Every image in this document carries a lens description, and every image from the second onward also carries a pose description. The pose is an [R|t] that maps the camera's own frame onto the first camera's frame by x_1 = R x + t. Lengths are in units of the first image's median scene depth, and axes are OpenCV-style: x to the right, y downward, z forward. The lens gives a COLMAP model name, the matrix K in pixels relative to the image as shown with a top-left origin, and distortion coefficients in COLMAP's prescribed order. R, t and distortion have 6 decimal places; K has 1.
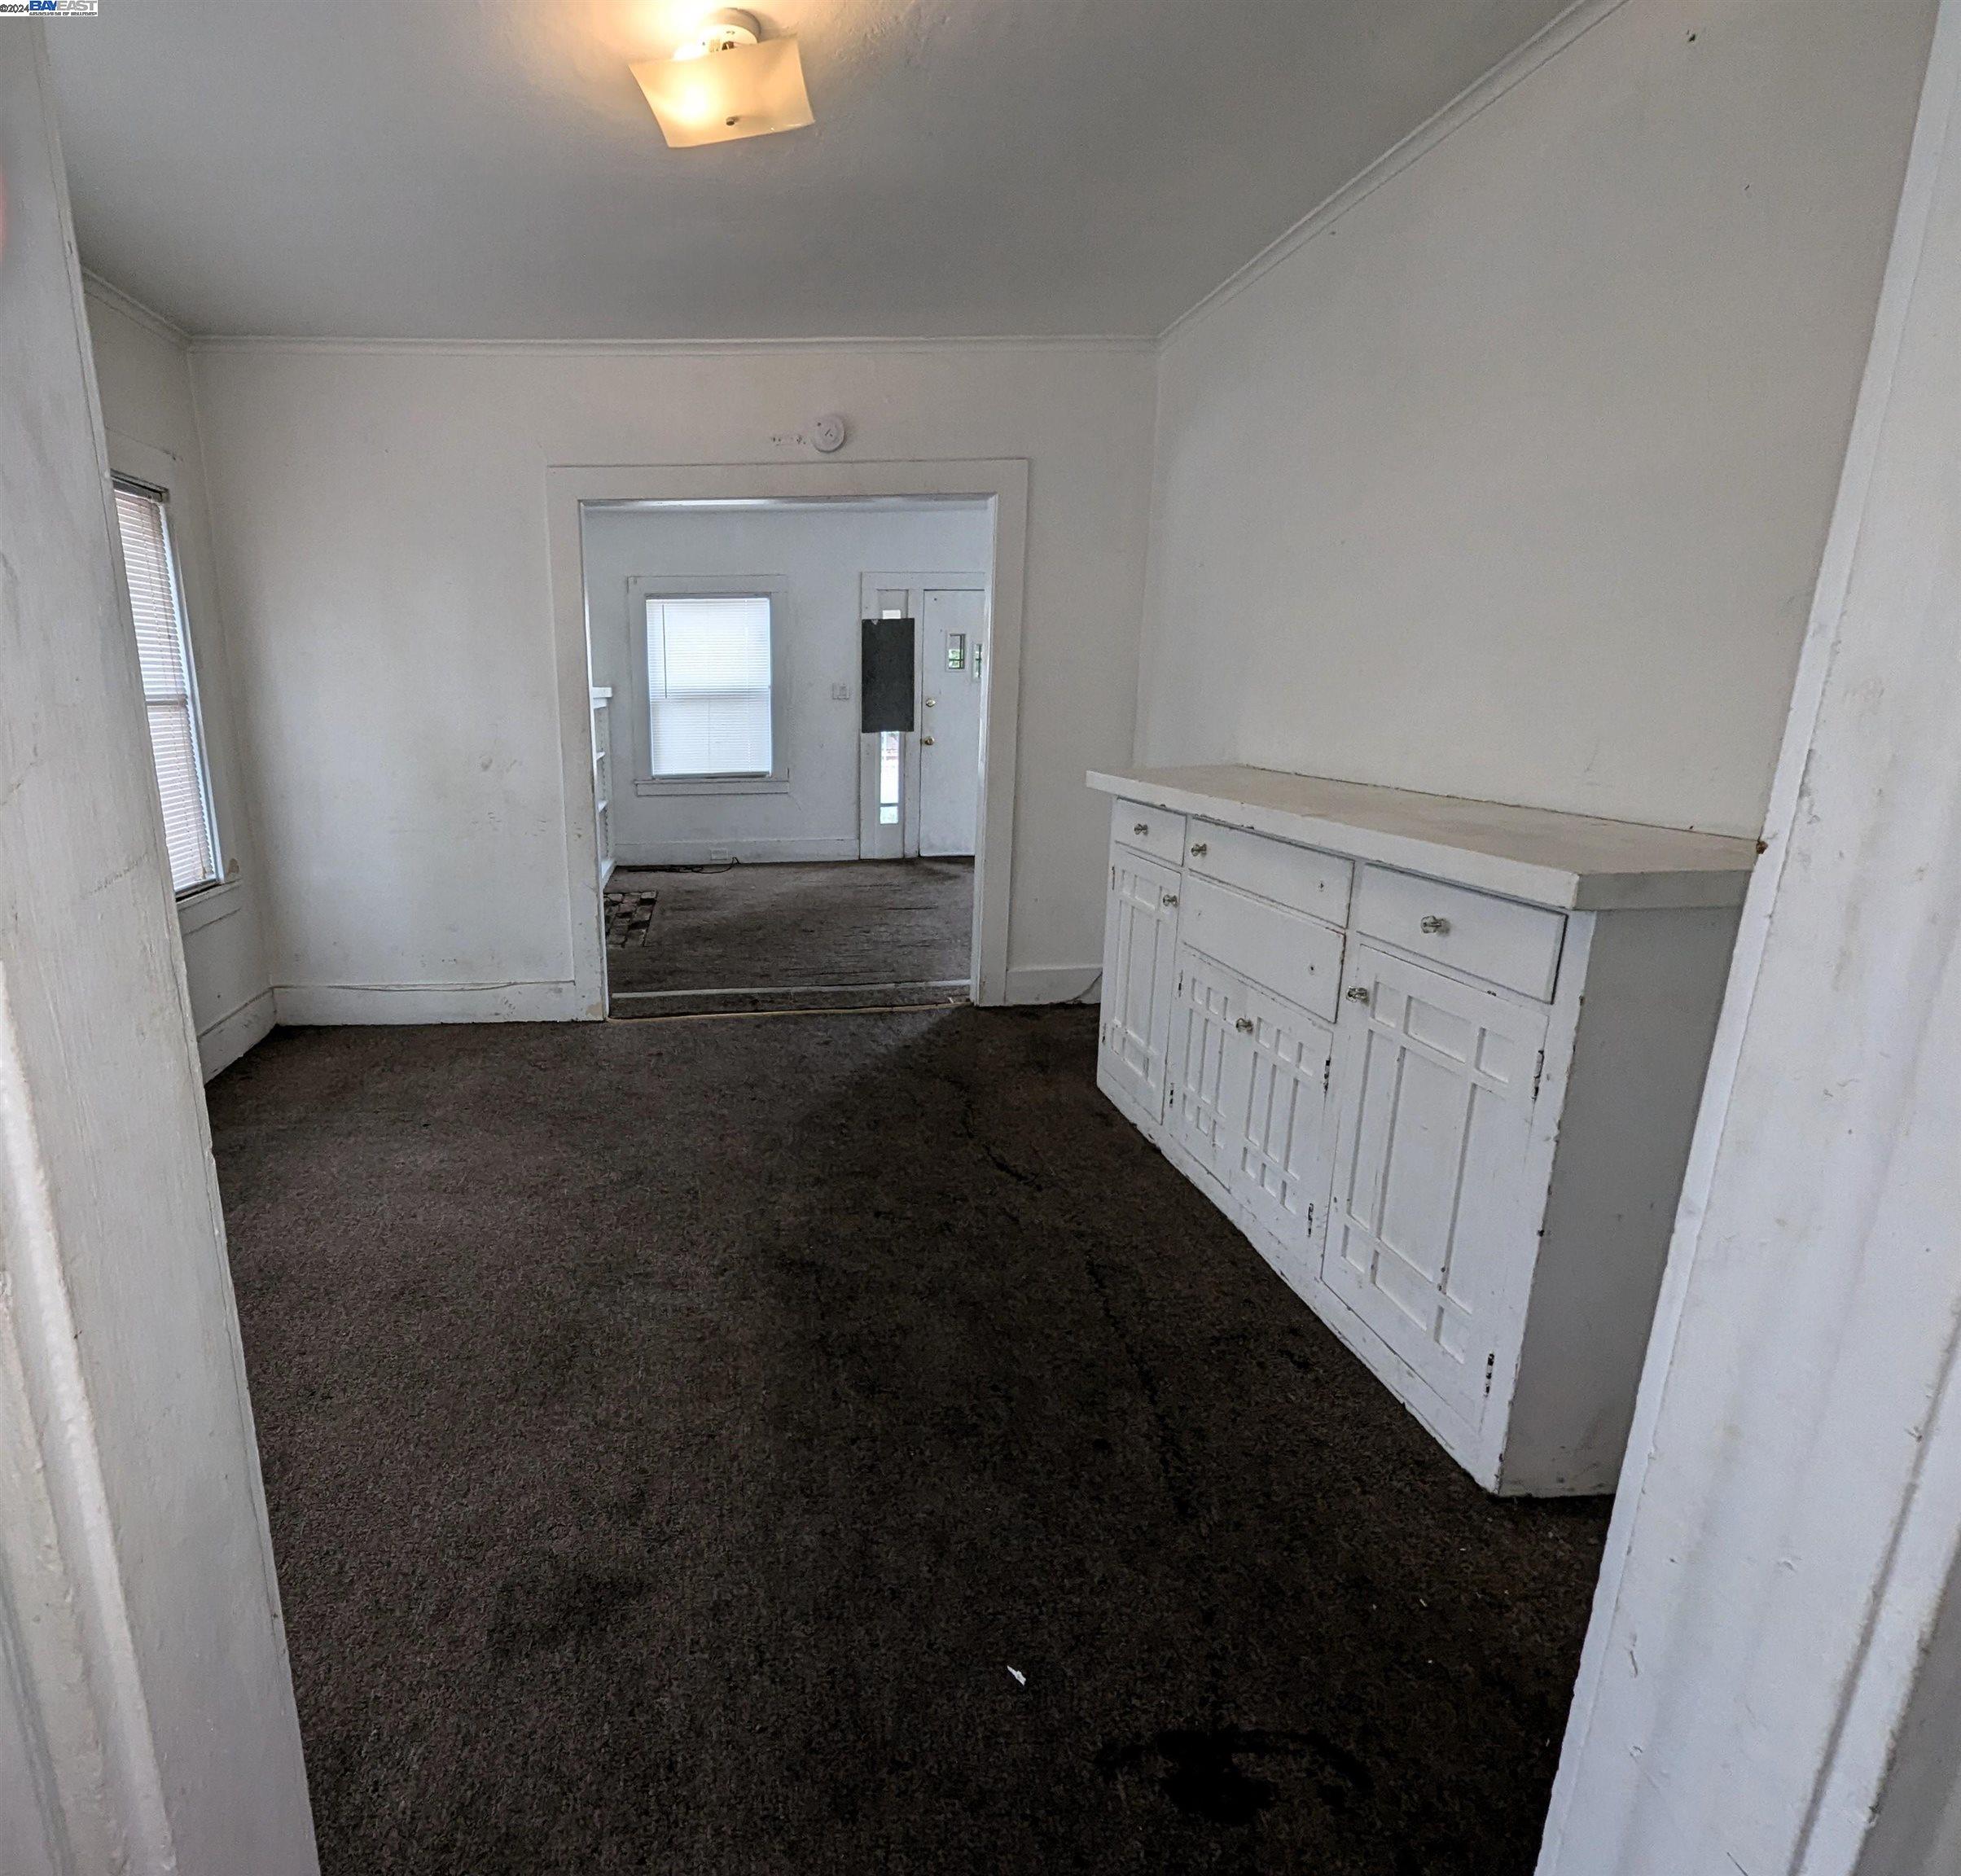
lens RADIAL K [[1017.1, 0, 749.6], [0, 1017.1, 935.6], [0, 0, 1]] dist [-0.001006, 0.000254]
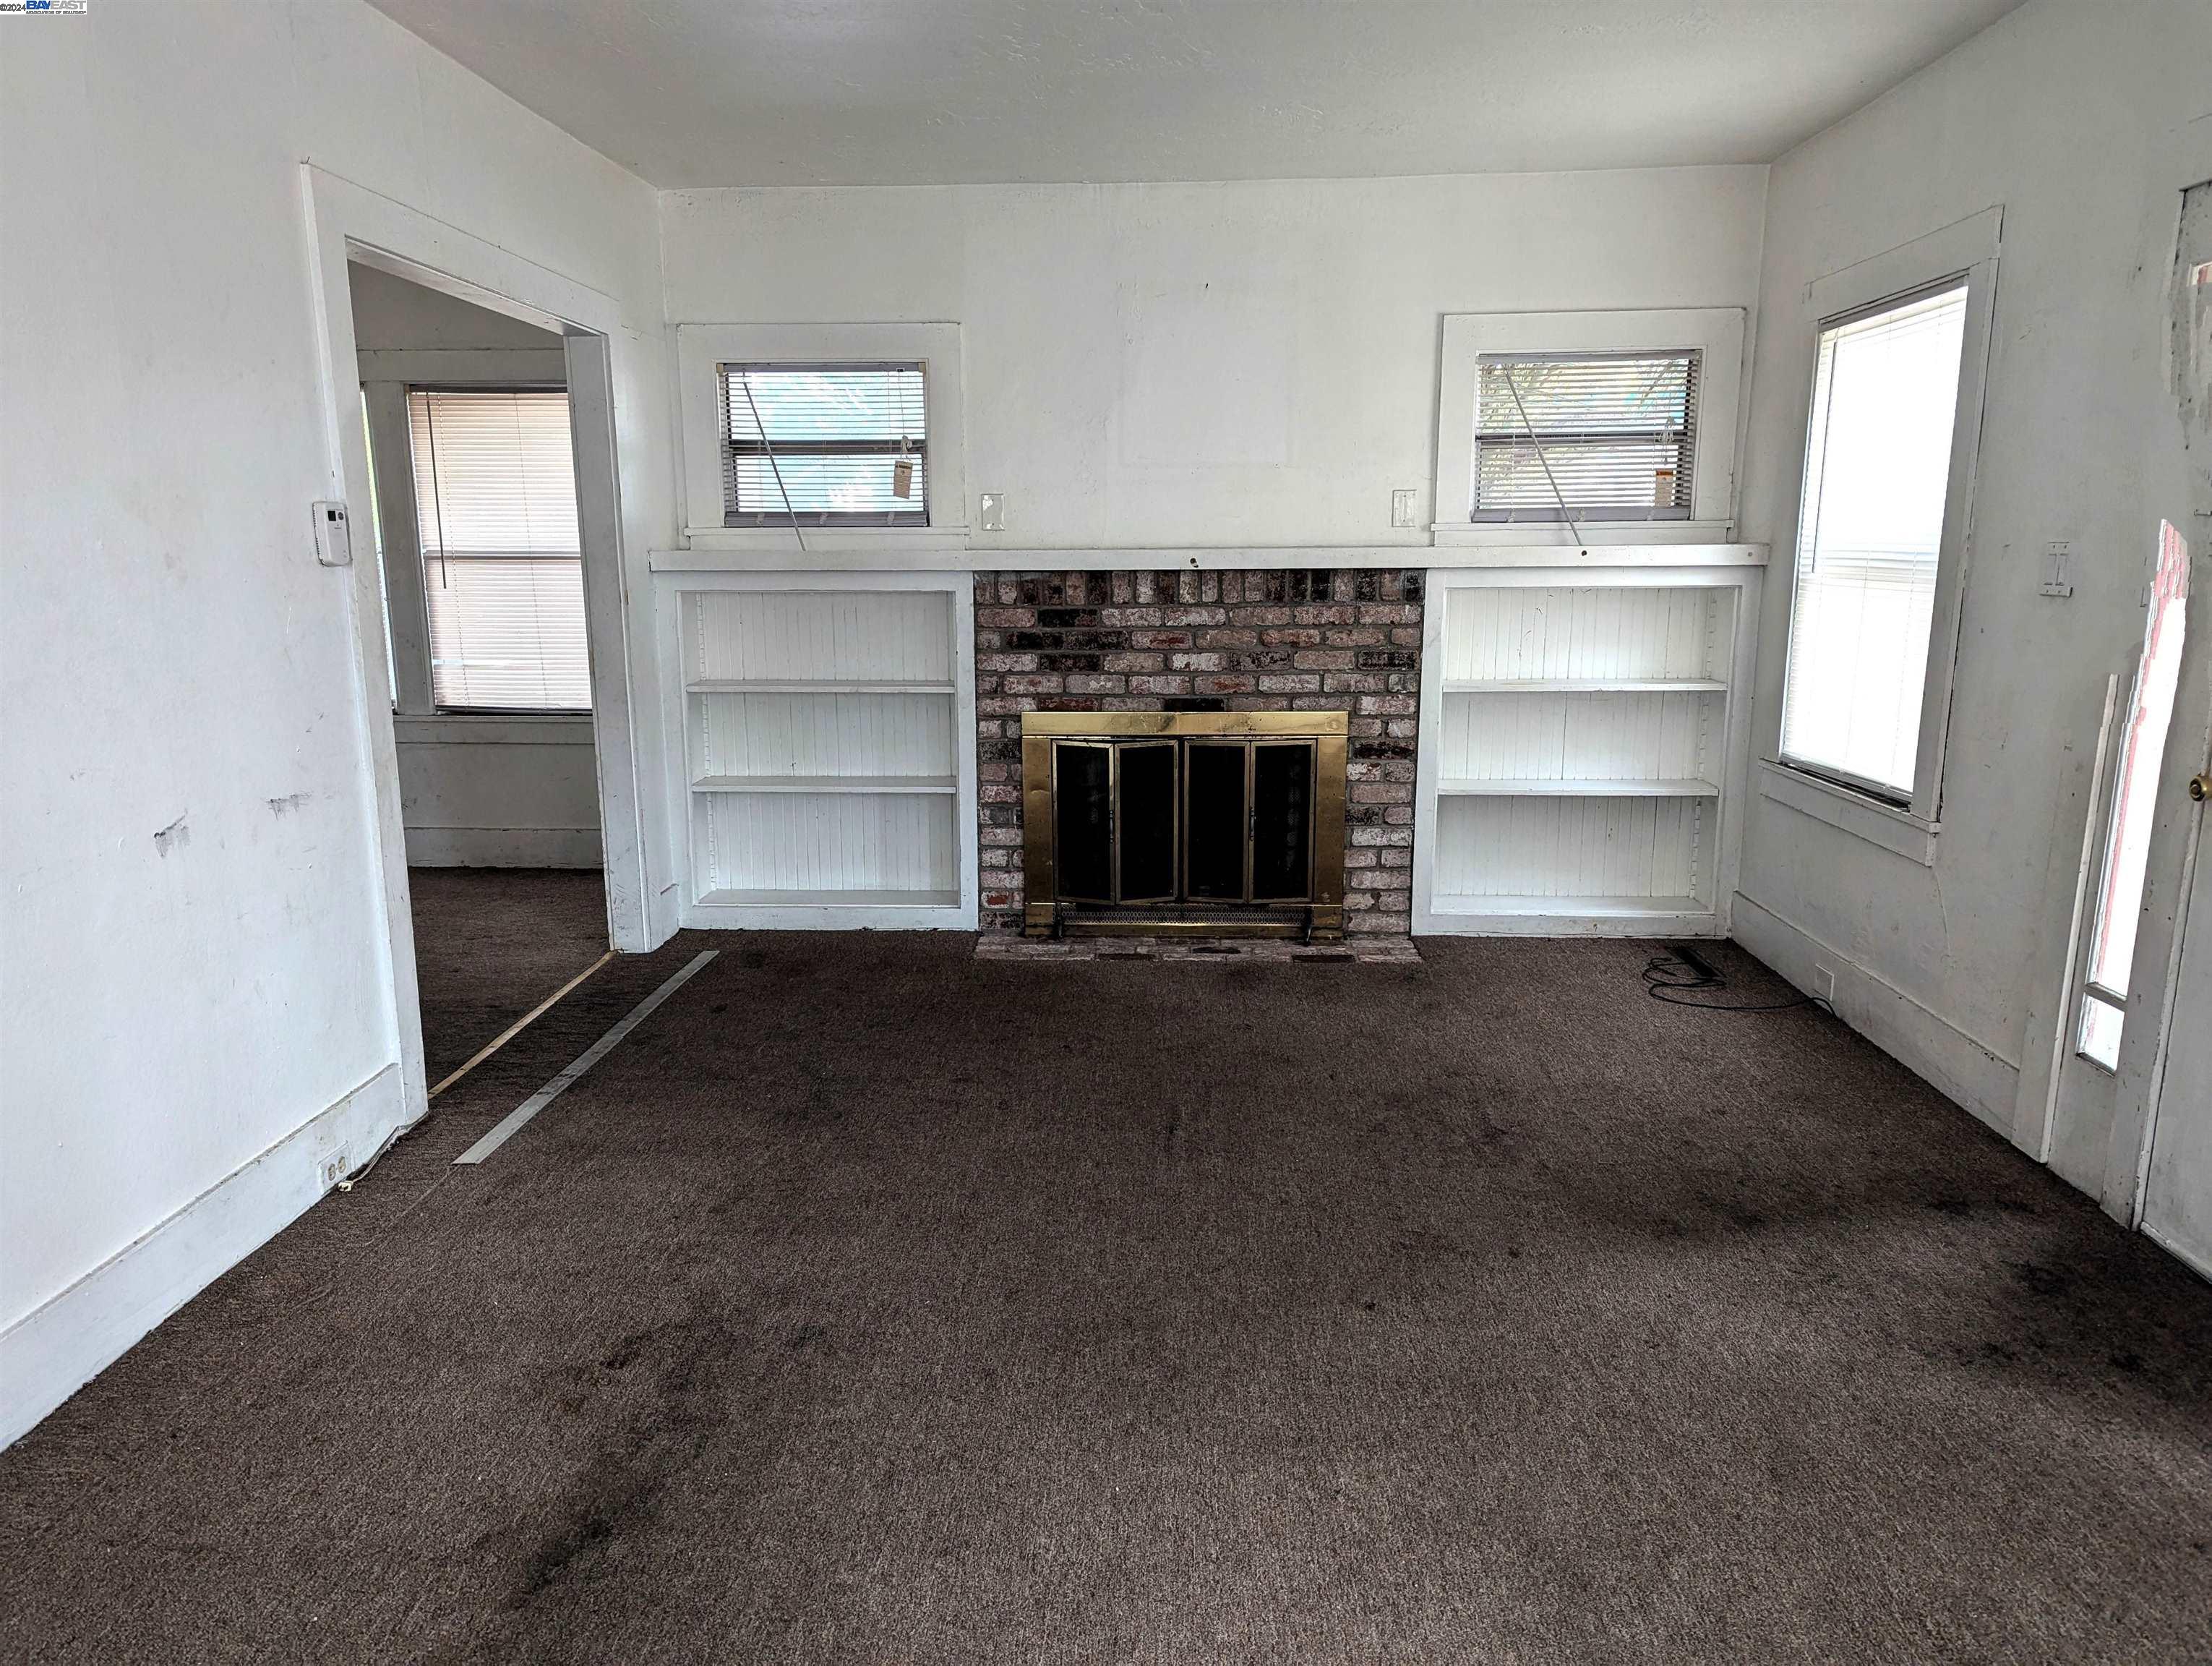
lens RADIAL K [[1545.3, 0, 1106.0], [0, 1545.3, 833.0], [0, 0, 1]] dist [0.117325, -0.140206]
pose [[-0.082085, 0.202604, -0.975814, 1.057350], [-0.227878, 0.949365, 0.216281, -0.379726], [0.970223, 0.240120, -0.031759, 1.424886]]
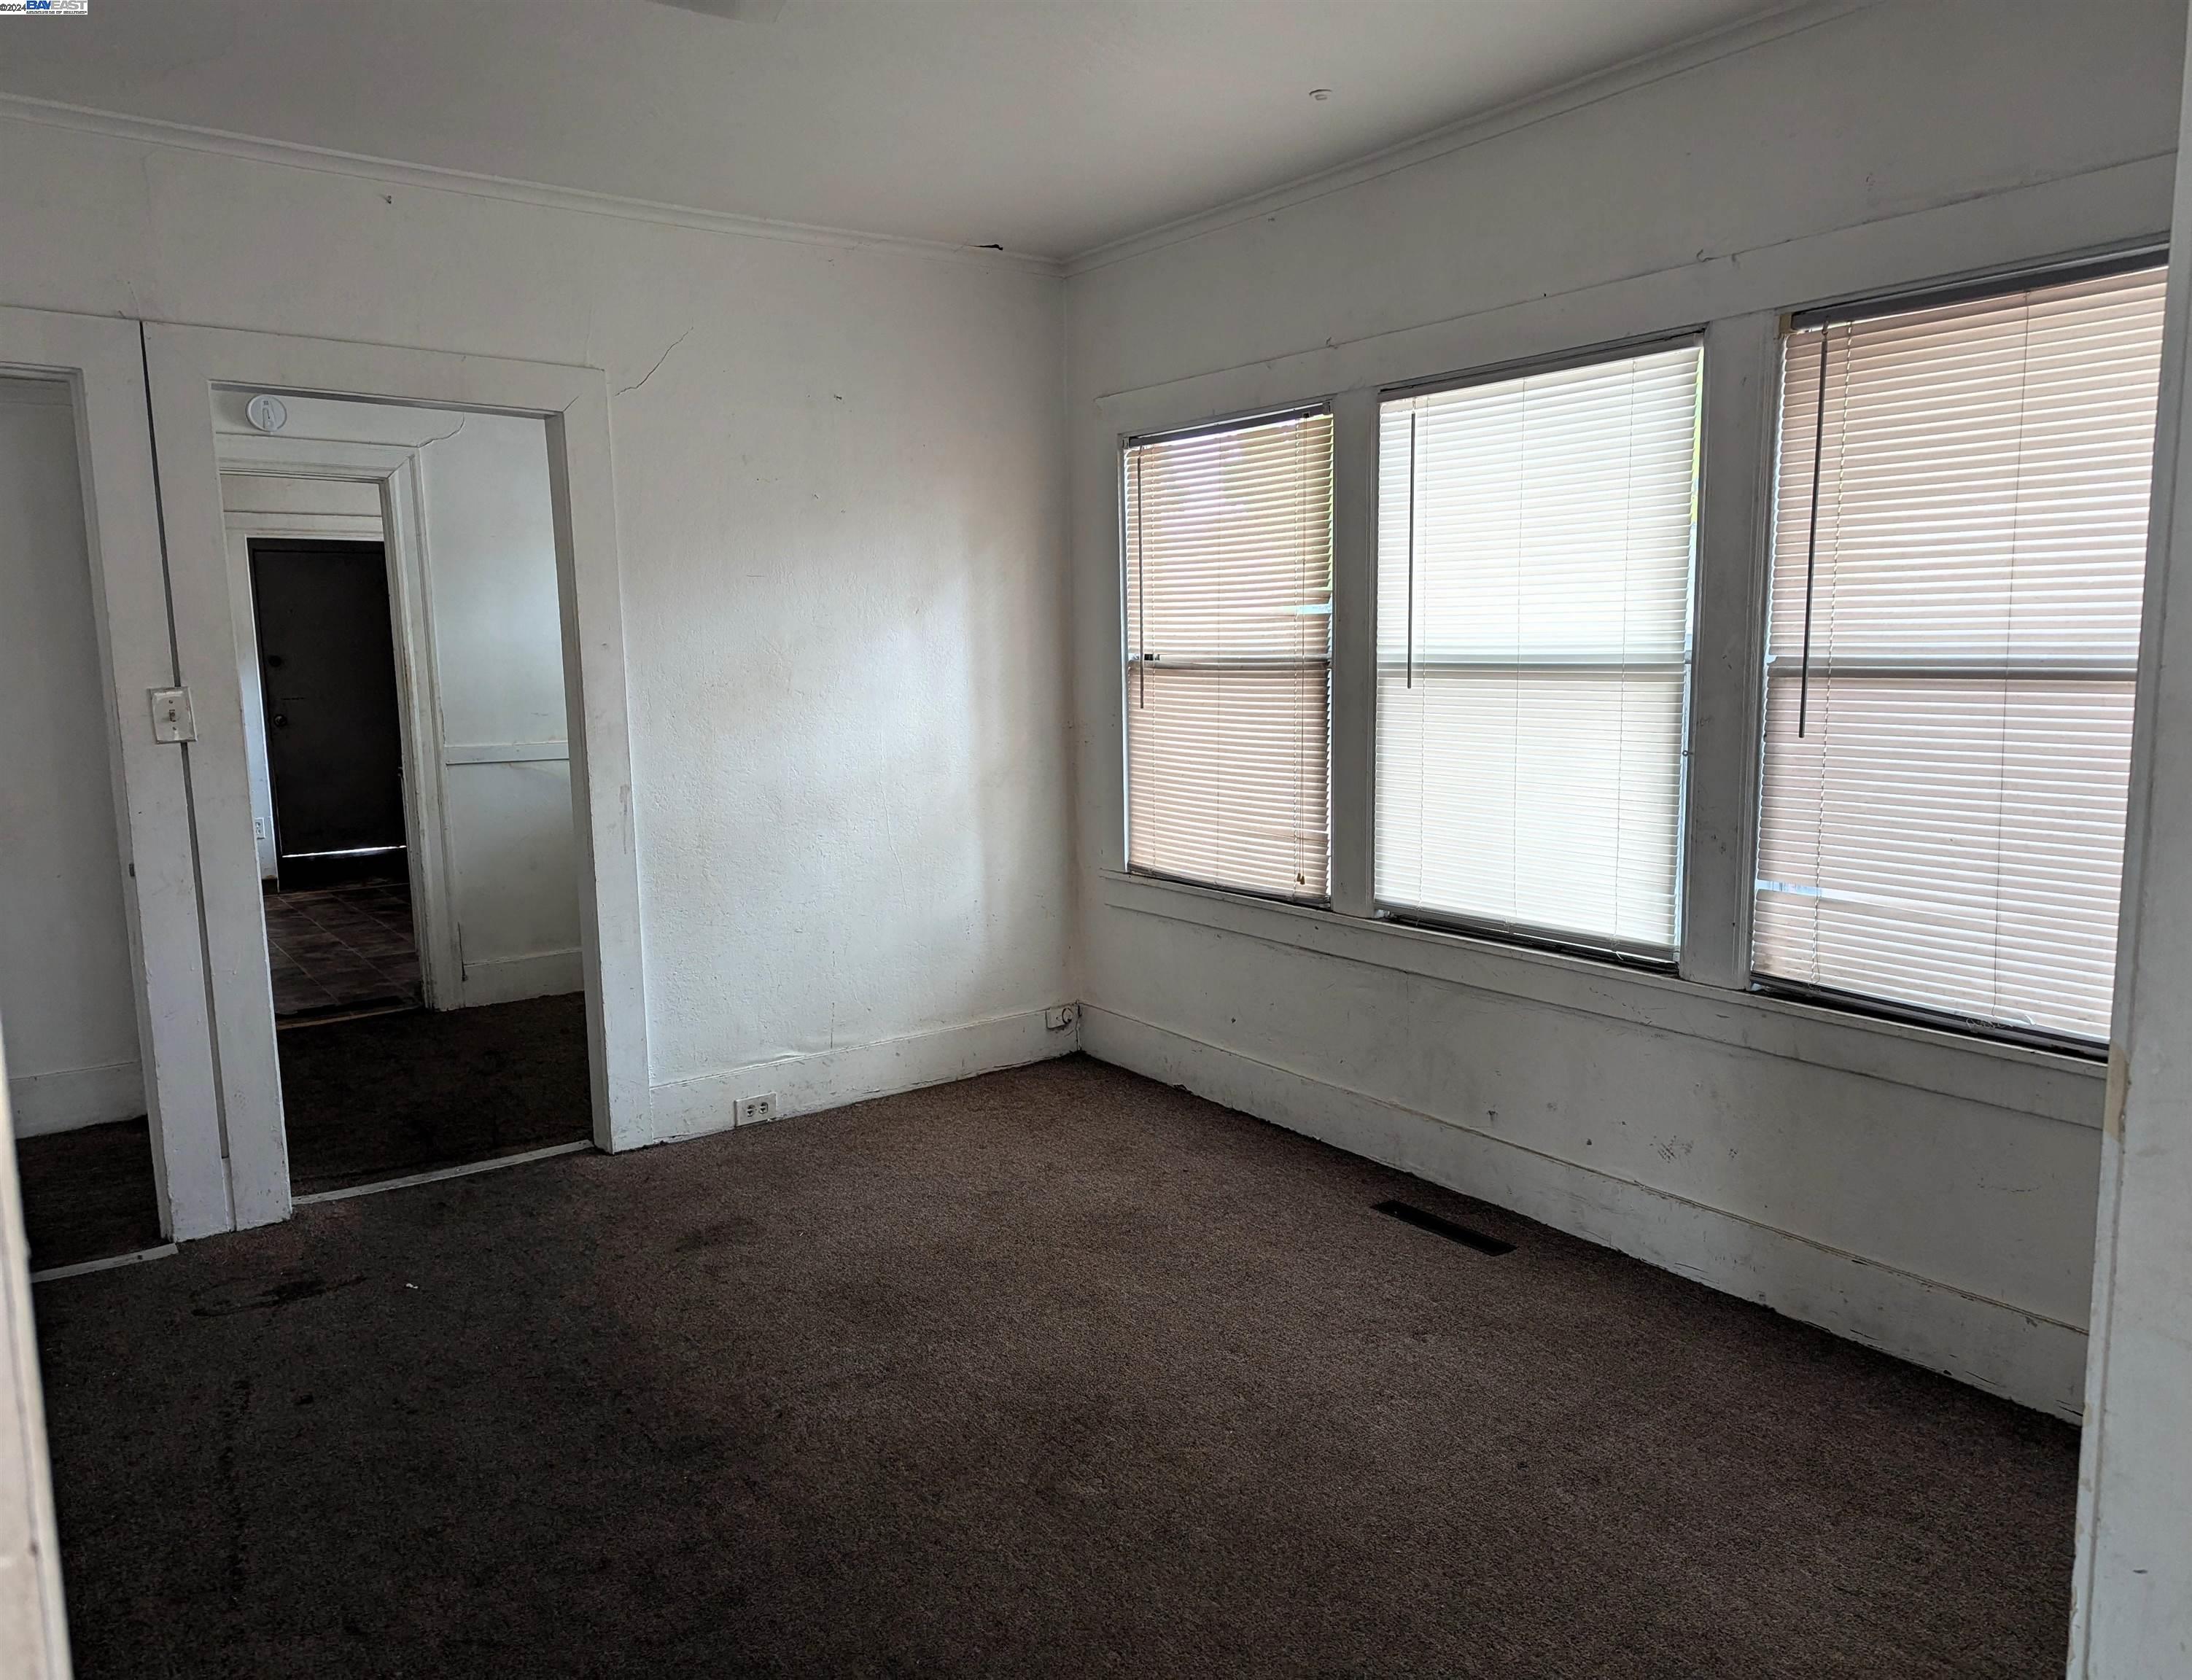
lens RADIAL K [[1553.1, 0, 1096.0], [0, 1553.1, 840.0], [0, 0, 1]] dist [0.085581, -0.085919]
pose [[-0.826821, 0.100334, -0.553444, 0.224440], [-0.108091, 0.937277, 0.331403, -0.286807], [0.551981, 0.333834, -0.764115, 1.078062]]
